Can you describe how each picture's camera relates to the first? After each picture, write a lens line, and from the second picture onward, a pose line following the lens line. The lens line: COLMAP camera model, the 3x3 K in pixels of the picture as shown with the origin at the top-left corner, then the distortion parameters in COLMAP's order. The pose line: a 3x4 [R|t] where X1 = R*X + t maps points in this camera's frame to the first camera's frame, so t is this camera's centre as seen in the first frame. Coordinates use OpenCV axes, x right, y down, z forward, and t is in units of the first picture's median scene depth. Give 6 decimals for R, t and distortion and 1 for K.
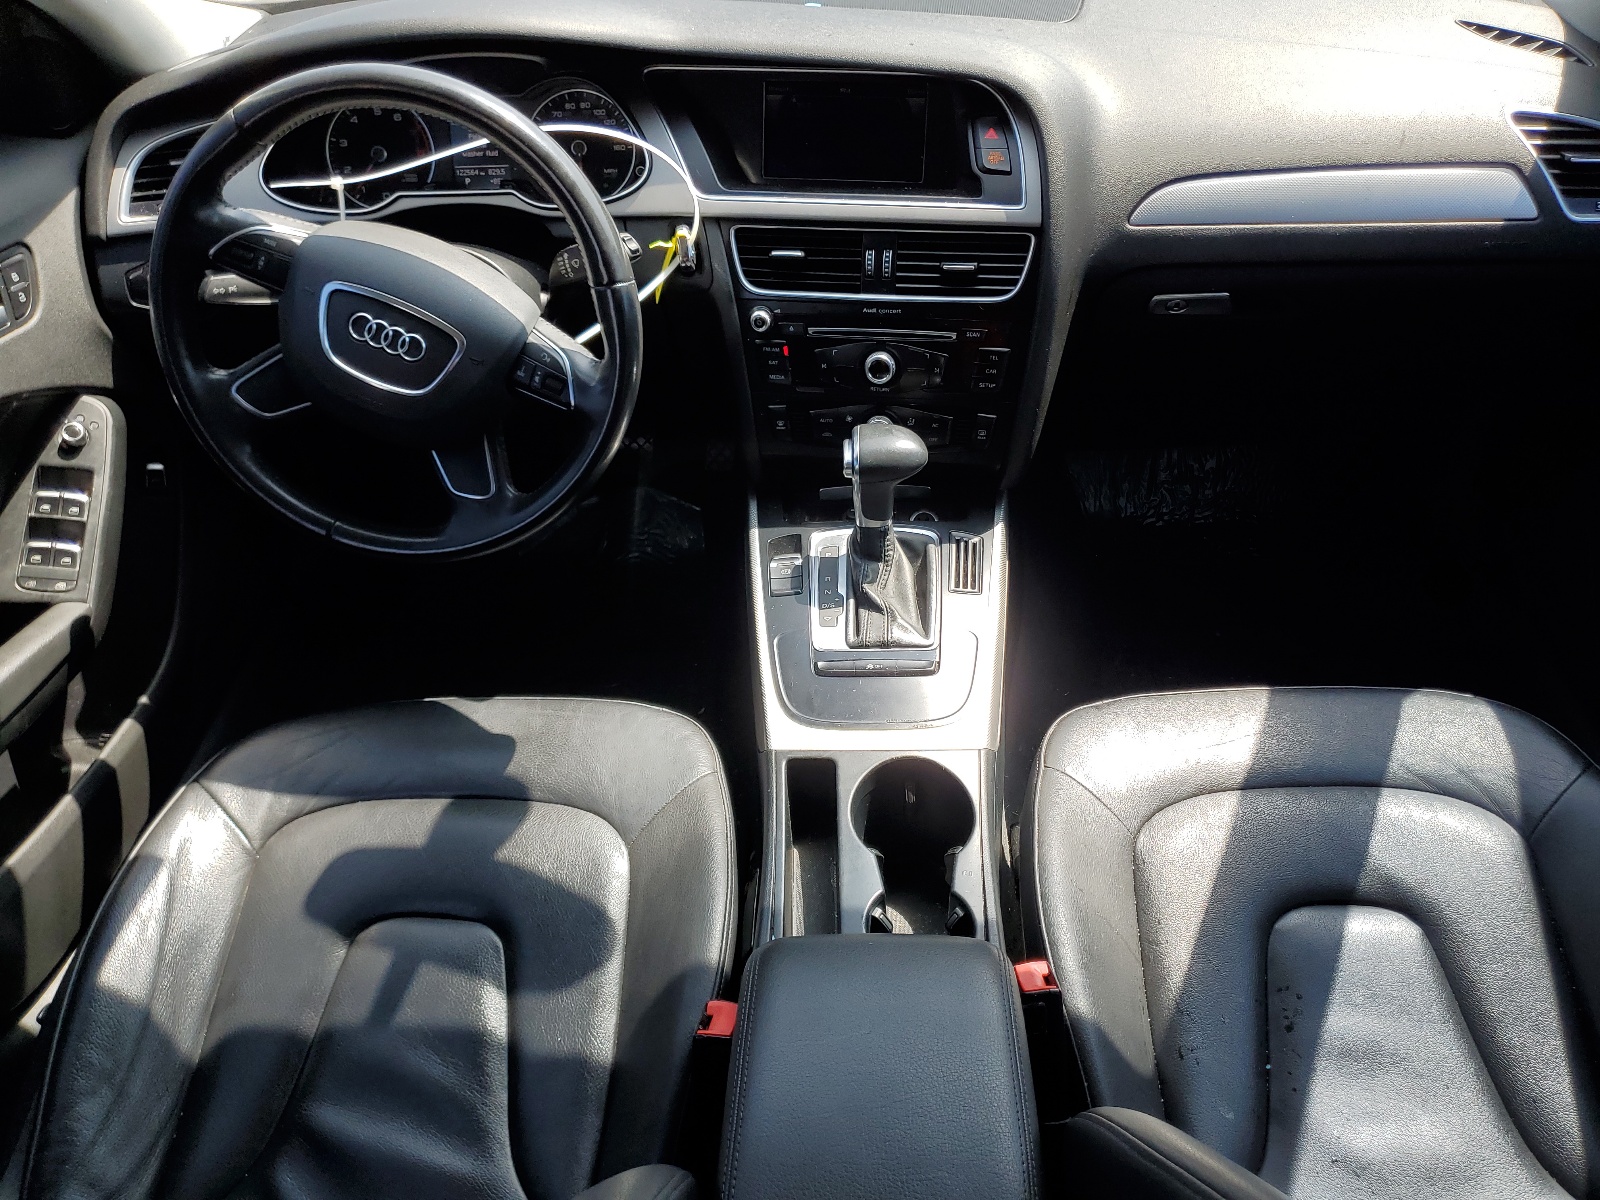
lens RADIAL K [[1228.3, 0, 800.2], [0, 1228.3, 597.5], [0, 0, 1]] dist [0.000565, 0.000112]
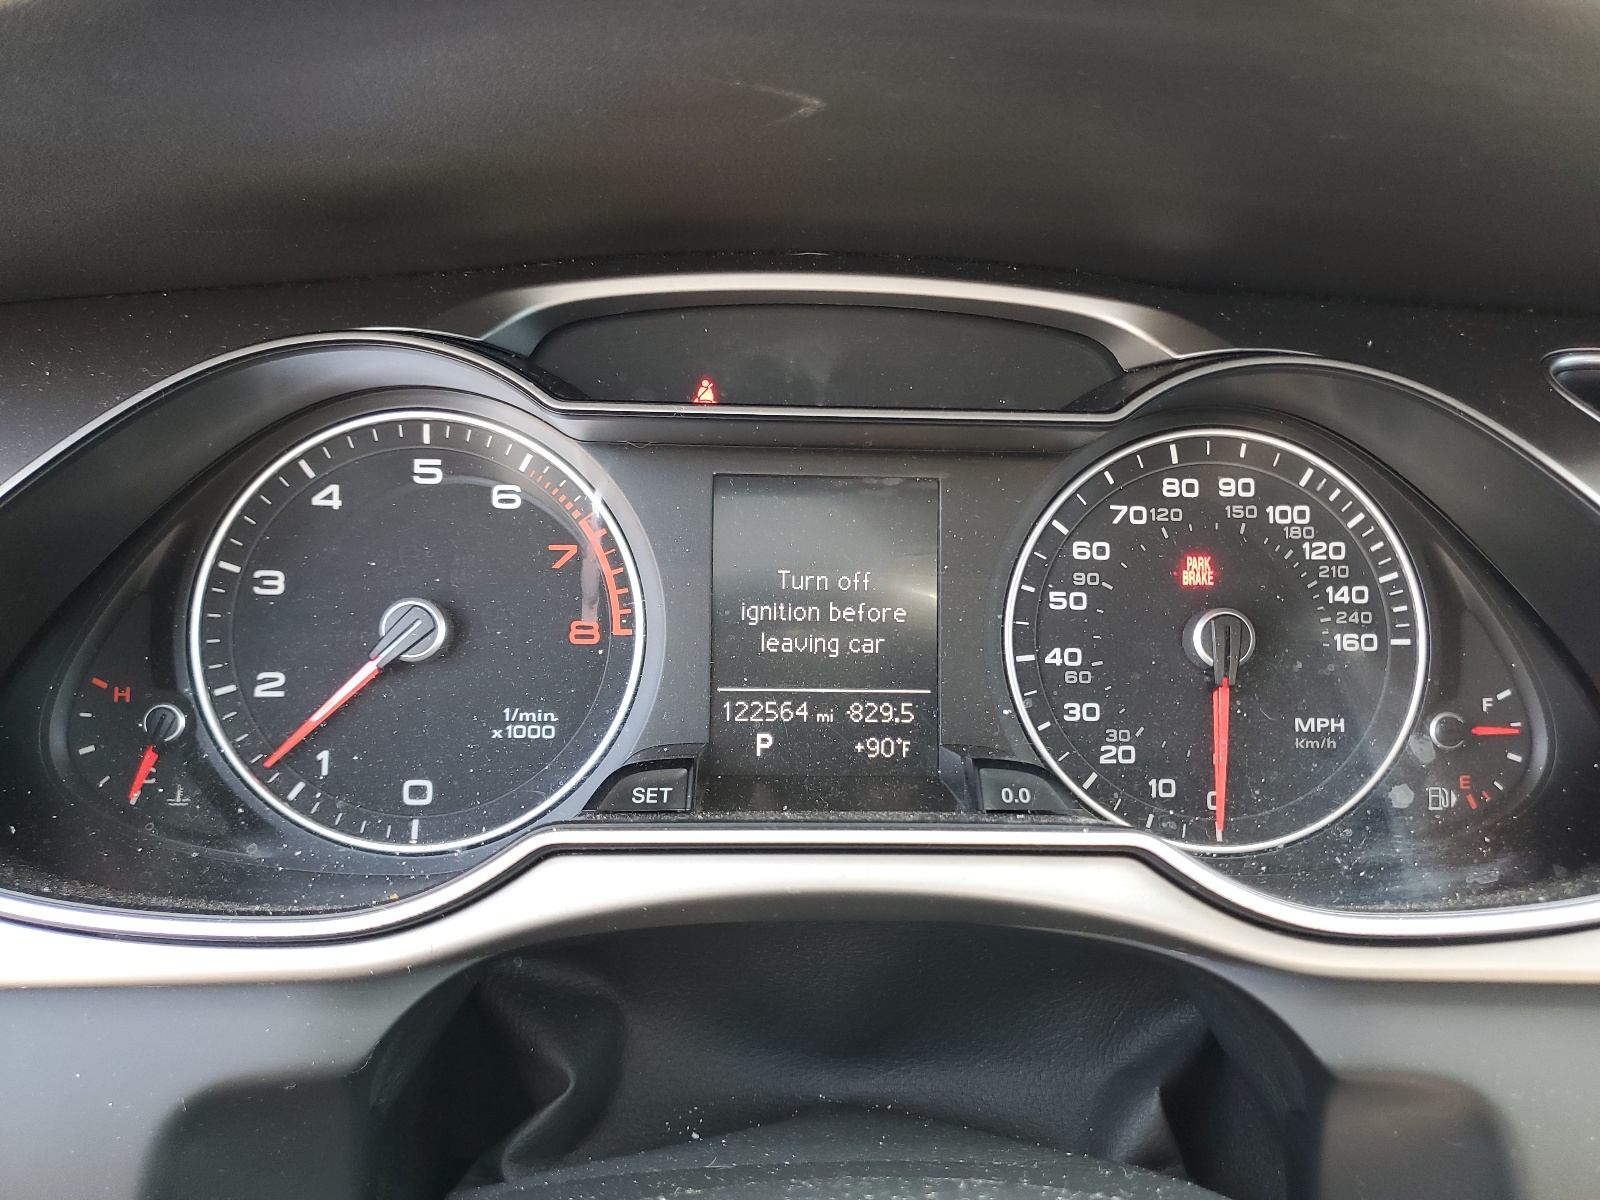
lens RADIAL K [[1228.3, 0, 798.1], [0, 1228.3, 601.6], [0, 0, 1]] dist [0.000565, 0.000112]
pose [[0.992723, 0.038915, 0.113963, -0.294489], [0.003794, 0.935769, -0.352592, -0.279065], [-0.120364, 0.350459, 0.928812, 0.759851]]
